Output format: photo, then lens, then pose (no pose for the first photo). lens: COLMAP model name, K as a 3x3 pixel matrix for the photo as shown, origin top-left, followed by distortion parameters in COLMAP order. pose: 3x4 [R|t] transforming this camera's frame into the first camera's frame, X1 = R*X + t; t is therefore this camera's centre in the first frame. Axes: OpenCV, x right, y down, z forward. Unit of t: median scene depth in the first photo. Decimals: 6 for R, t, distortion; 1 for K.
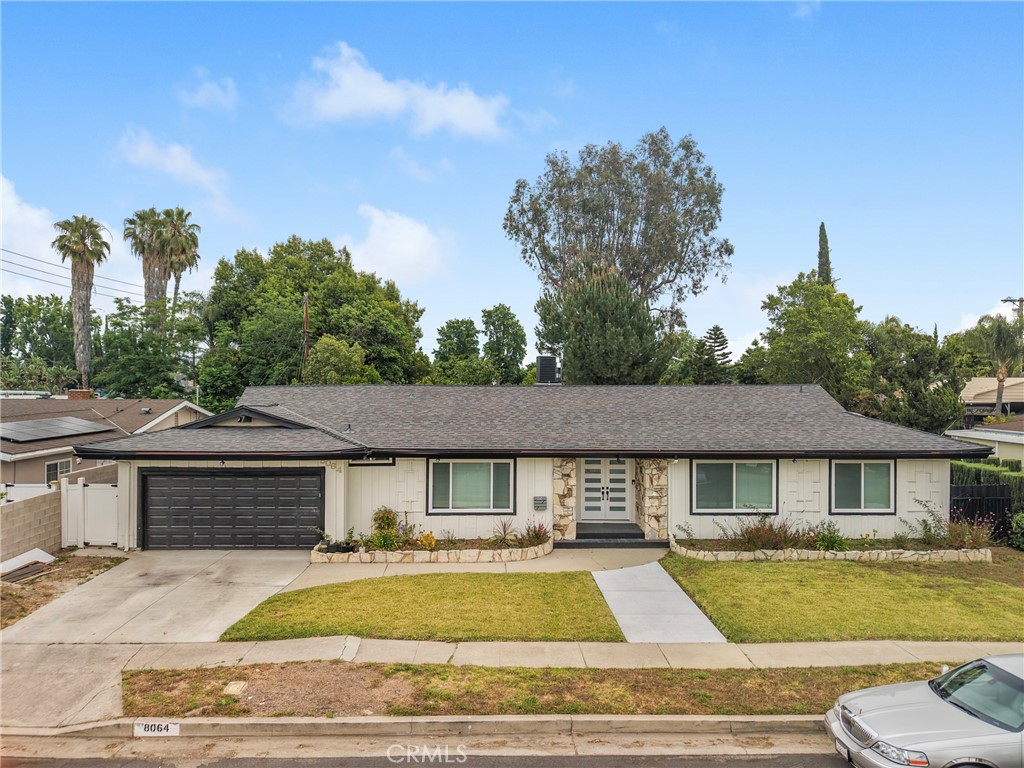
lens RADIAL K [[681.0, 0, 512.0], [0, 681.0, 384.0], [0, 0, 1]] dist [0.049417, -0.058431]
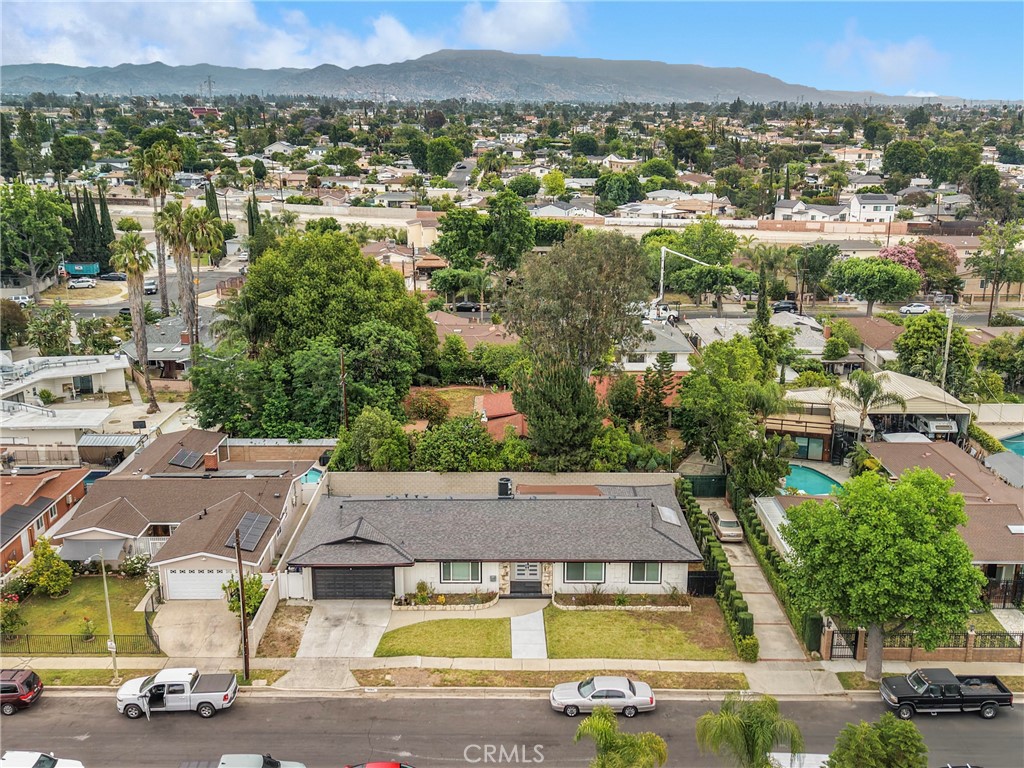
lens RADIAL K [[985.0, 0, 512.0], [0, 985.0, 384.0], [0, 0, 1]] dist [0.107292, -0.243439]
pose [[0.999389, 0.005243, -0.034554, 0.208492], [0.004312, 0.962635, 0.270768, -1.277852], [0.034682, -0.270751, 0.962024, -1.855232]]
